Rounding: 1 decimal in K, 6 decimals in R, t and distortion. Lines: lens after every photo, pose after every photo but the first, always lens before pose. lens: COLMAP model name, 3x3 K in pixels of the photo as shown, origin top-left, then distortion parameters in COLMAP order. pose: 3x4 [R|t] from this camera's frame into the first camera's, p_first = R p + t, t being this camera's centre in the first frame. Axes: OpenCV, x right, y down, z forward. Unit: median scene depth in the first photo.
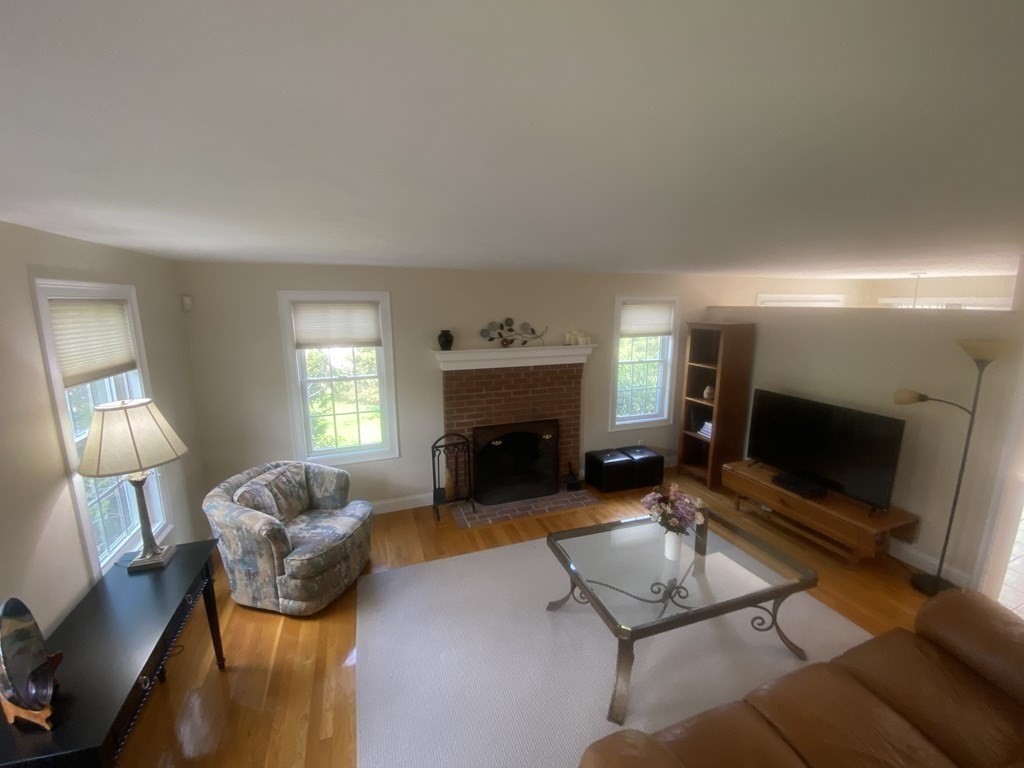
lens RADIAL K [[423.8, 0, 509.0], [0, 423.8, 371.0], [0, 0, 1]] dist [0.000834, -0.000182]
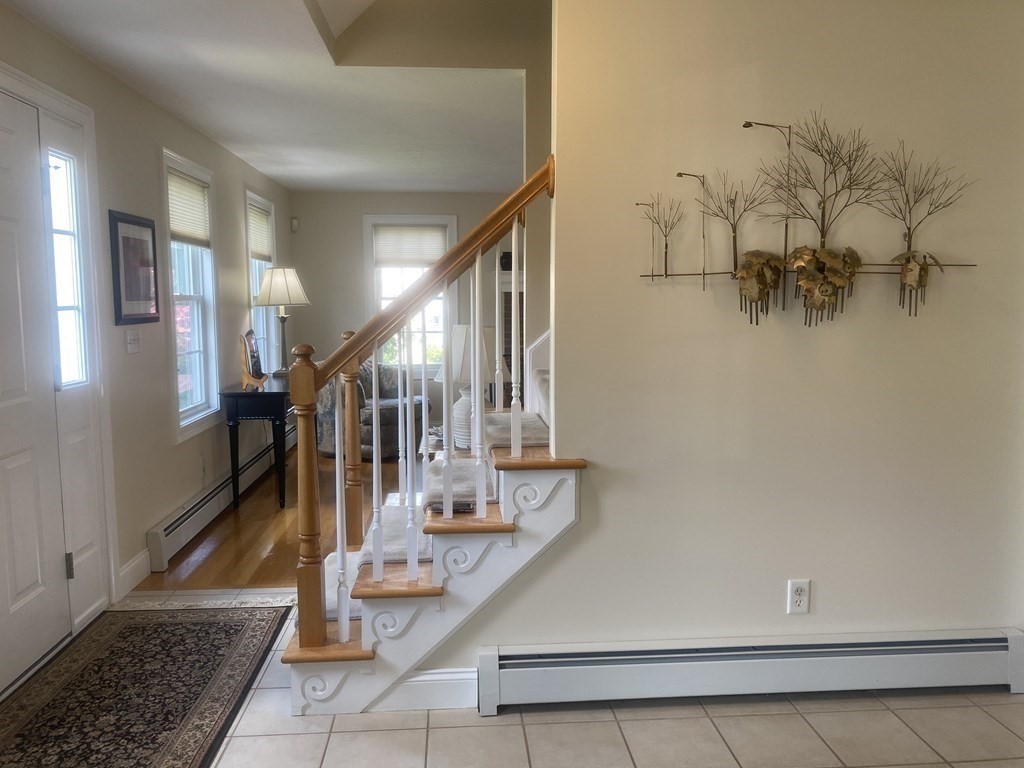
lens RADIAL K [[793.2, 0, 512.0], [0, 793.2, 384.0], [0, 0, 1]] dist [0.008181, -0.006837]
pose [[0.962244, 0.029060, -0.270632, 0.370657], [-0.044495, 0.997703, -0.051071, 0.305355], [0.268526, 0.061185, 0.961327, -0.787165]]
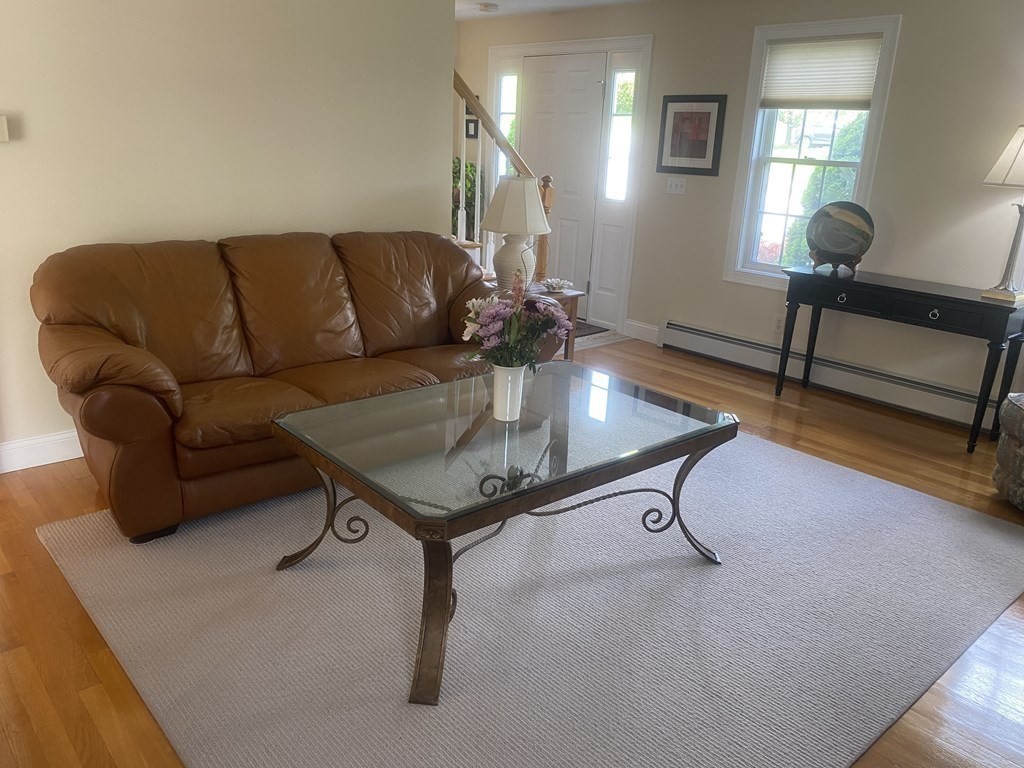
lens RADIAL K [[793.2, 0, 512.0], [0, 793.2, 384.0], [0, 0, 1]] dist [0.008181, -0.006837]
pose [[-0.928011, 0.066264, -0.366611, 0.475632], [-0.107794, 0.894204, 0.434488, -0.030023], [0.356616, 0.442729, -0.822688, 1.155209]]
